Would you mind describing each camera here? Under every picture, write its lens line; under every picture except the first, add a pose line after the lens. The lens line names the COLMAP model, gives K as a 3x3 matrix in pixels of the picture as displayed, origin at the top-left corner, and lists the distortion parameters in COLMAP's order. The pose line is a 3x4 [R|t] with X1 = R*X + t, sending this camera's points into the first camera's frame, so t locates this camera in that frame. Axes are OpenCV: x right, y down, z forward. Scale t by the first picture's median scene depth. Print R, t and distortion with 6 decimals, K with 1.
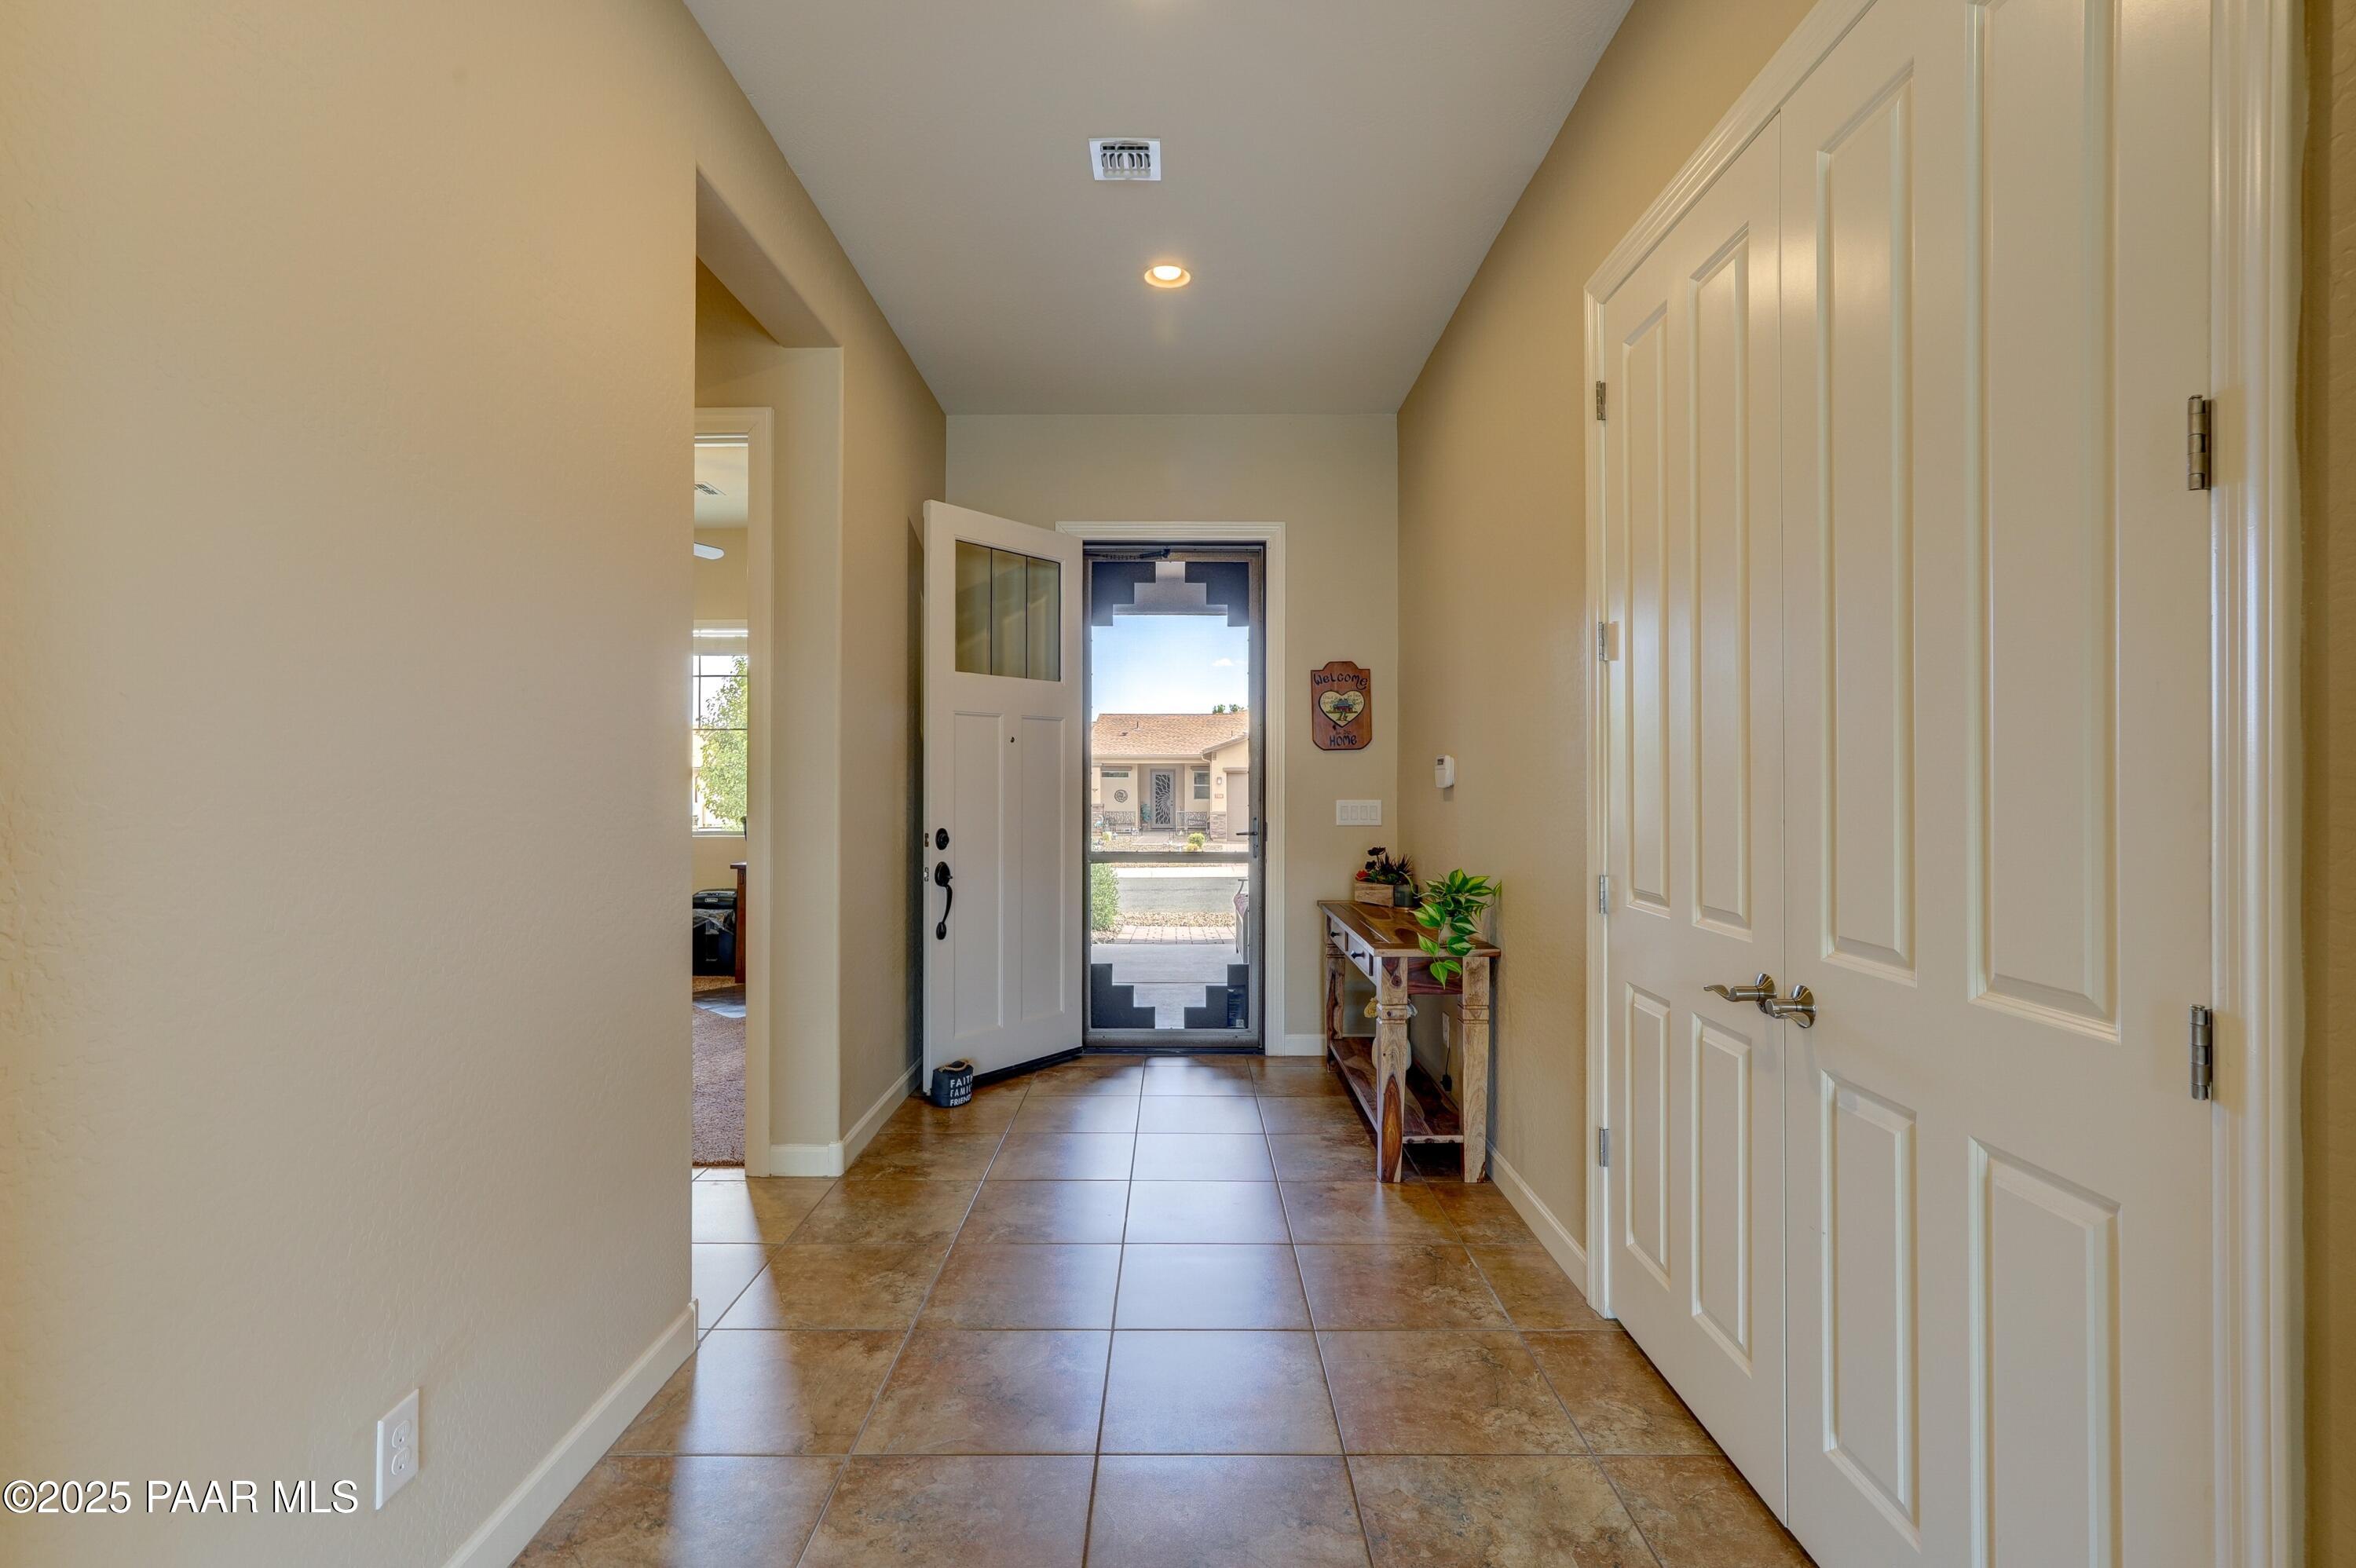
lens RADIAL K [[1078.0, 0, 1177.1], [0, 1078.0, 767.6], [0, 0, 1]] dist [-0.032502, 0.019550]
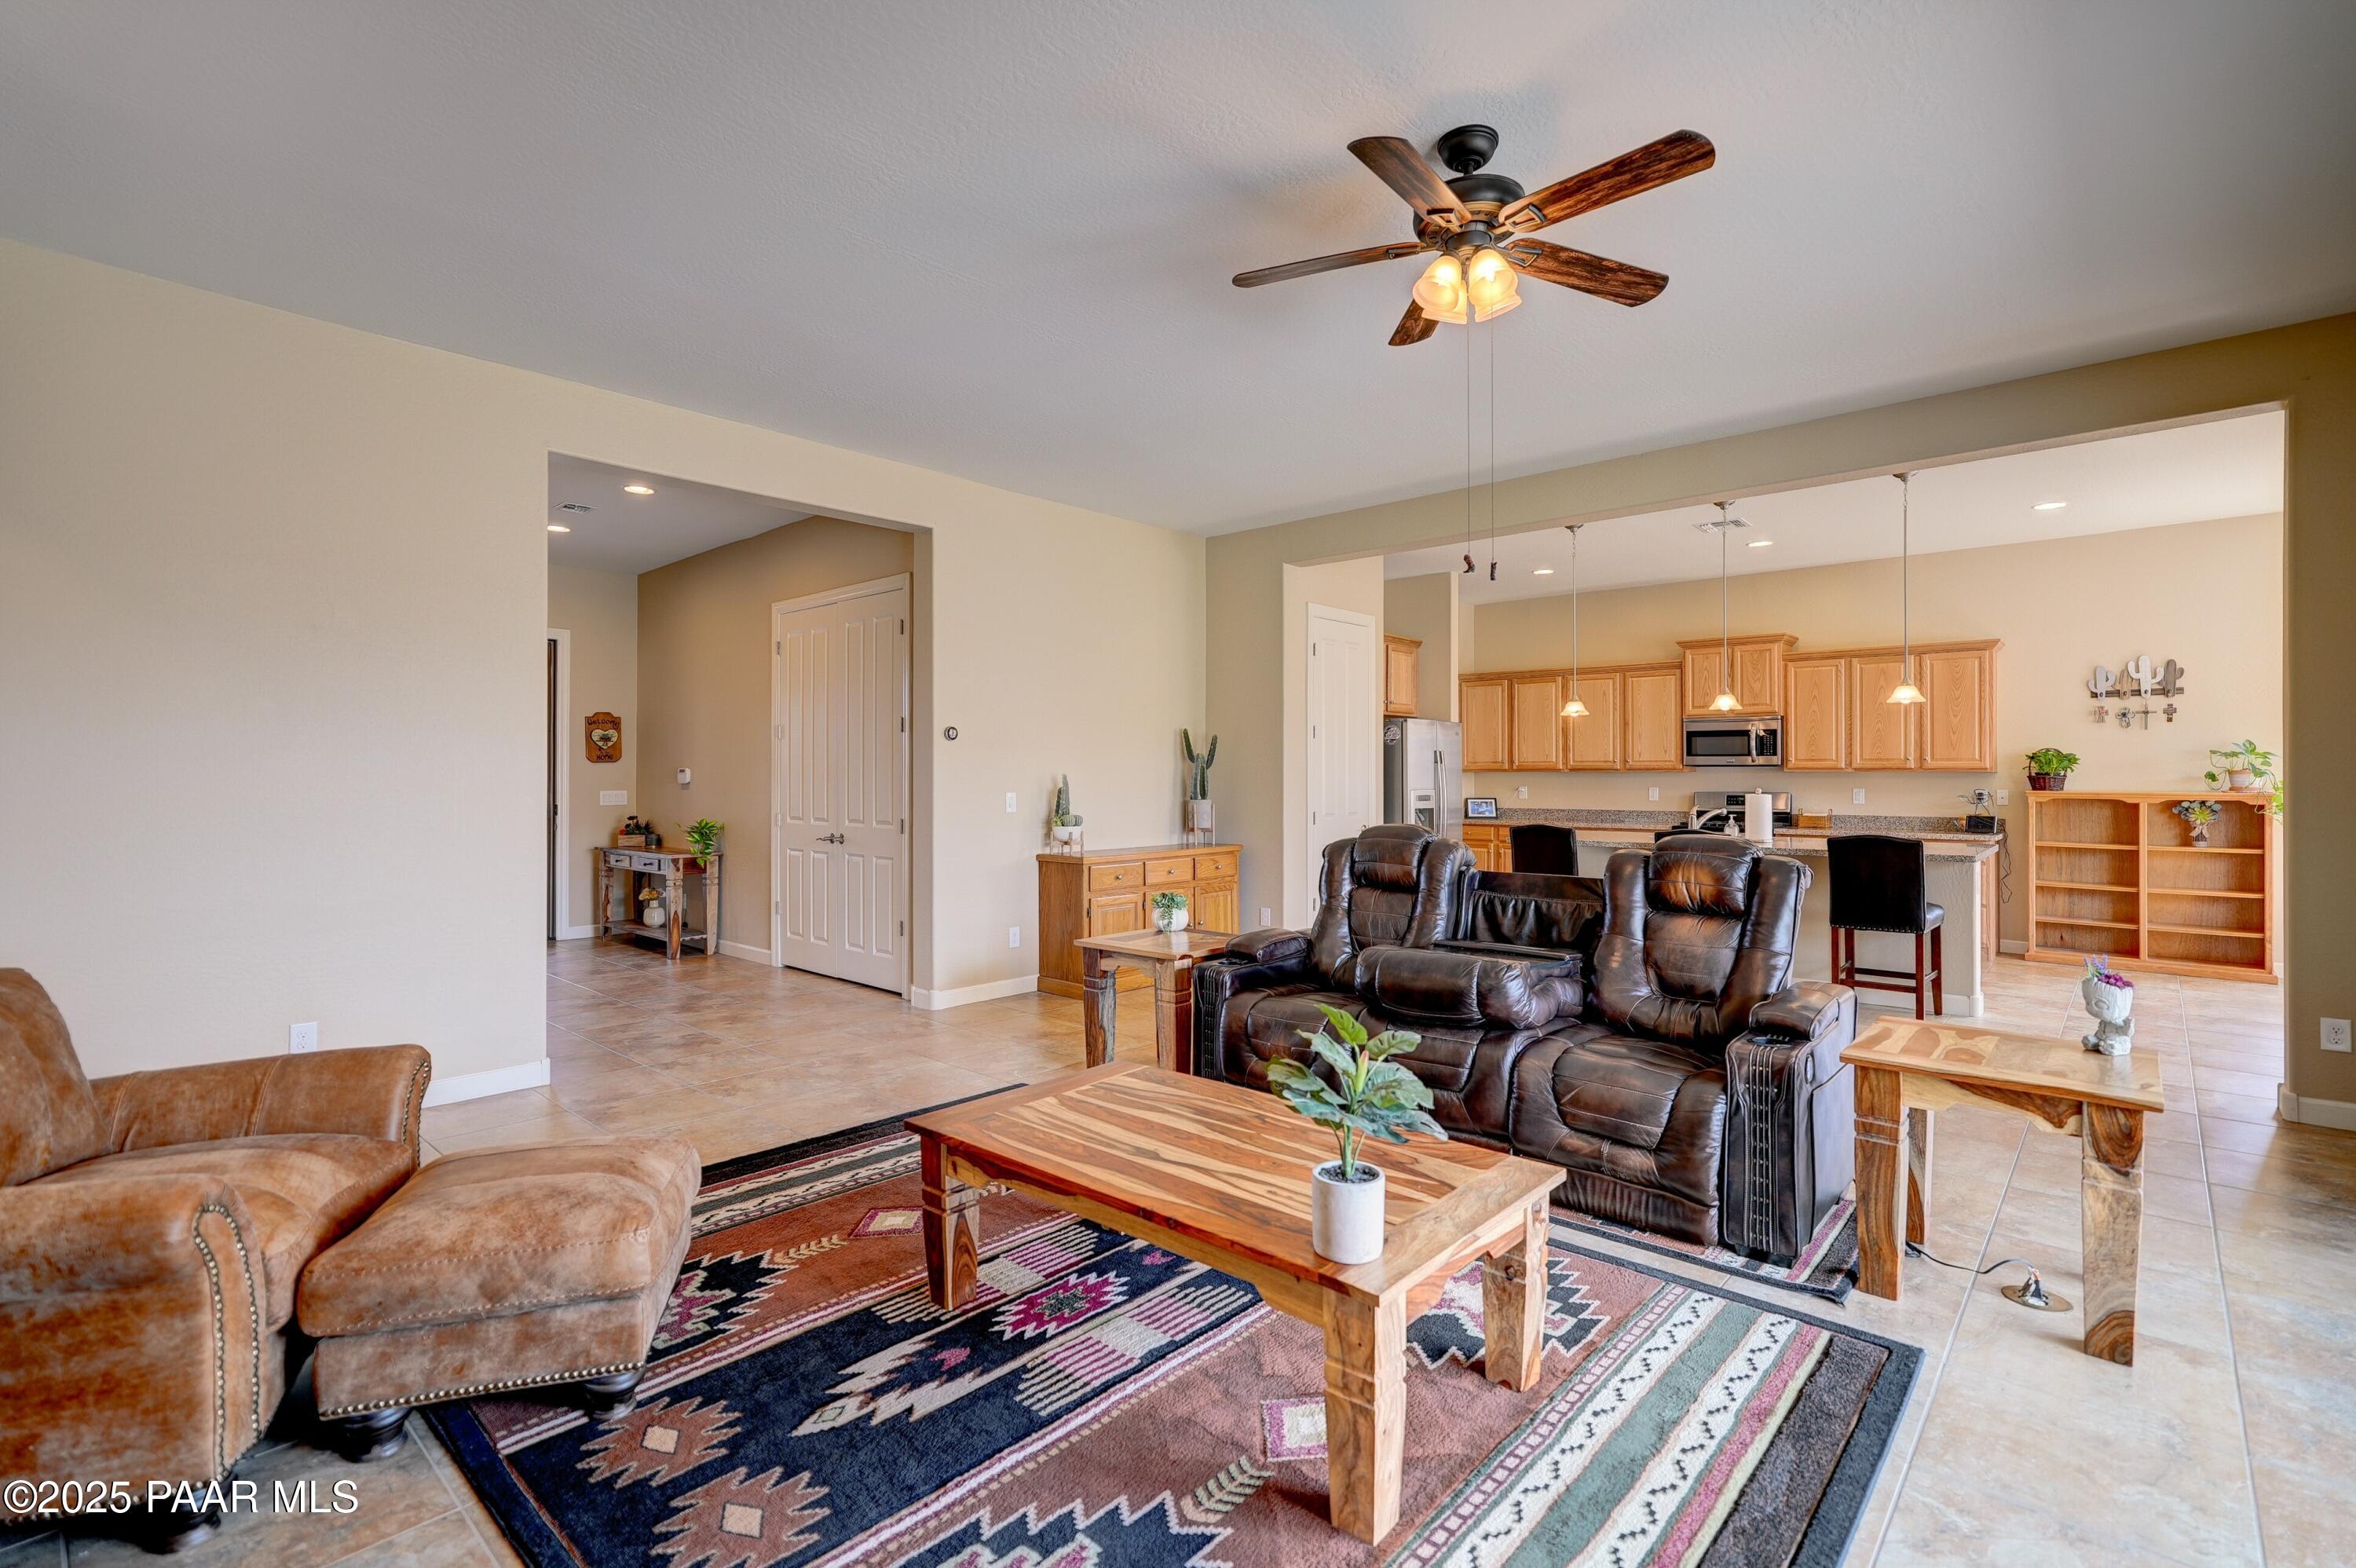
lens RADIAL K [[1078.0, 0, 1177.1], [0, 1078.0, 767.6], [0, 0, 1]] dist [-0.032502, 0.019550]
pose [[0.673173, 0.003776, 0.739475, -0.549672], [-0.006702, 0.999977, 0.000995, -0.017424], [-0.739455, -0.005625, 0.673183, -0.939274]]
